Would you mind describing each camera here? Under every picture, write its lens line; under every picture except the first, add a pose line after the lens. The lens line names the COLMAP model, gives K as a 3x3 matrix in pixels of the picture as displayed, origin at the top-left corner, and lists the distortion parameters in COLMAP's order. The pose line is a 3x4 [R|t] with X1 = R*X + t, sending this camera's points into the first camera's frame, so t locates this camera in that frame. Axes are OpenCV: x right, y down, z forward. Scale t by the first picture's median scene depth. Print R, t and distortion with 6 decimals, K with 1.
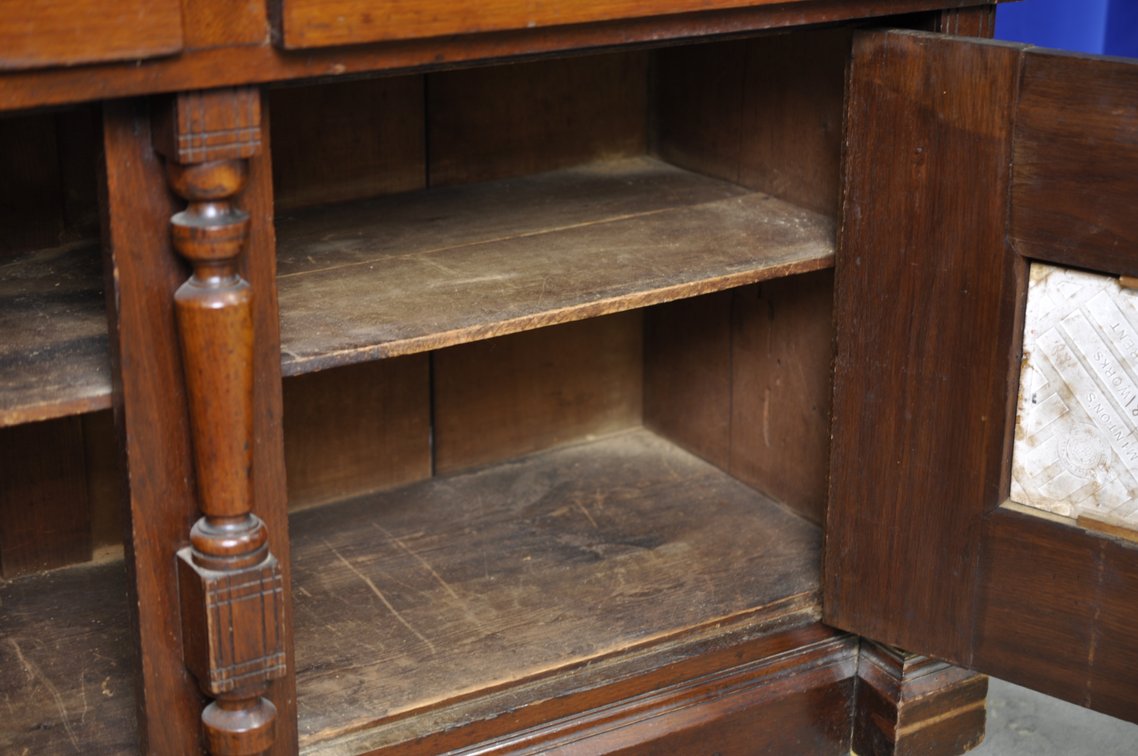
lens RADIAL K [[1971.1, 0, 578.9], [0, 1971.1, 374.0], [0, 0, 1]] dist [0.019044, 0.000000]
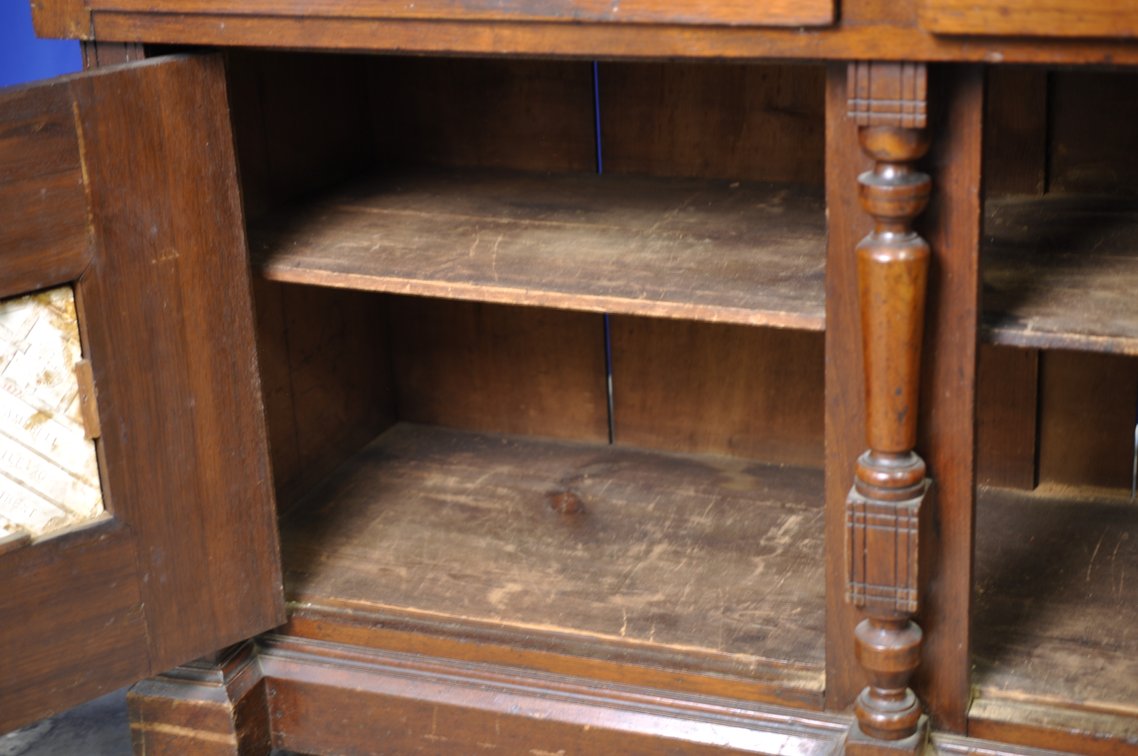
lens RADIAL K [[1971.1, 0, 571.0], [0, 1971.1, 370.3], [0, 0, 1]] dist [0.019044, 0.000000]
pose [[0.606868, 0.239743, -0.757782, 0.545416], [-0.212282, 0.967678, 0.136143, -0.085035], [0.765929, 0.078243, 0.638146, 0.170453]]
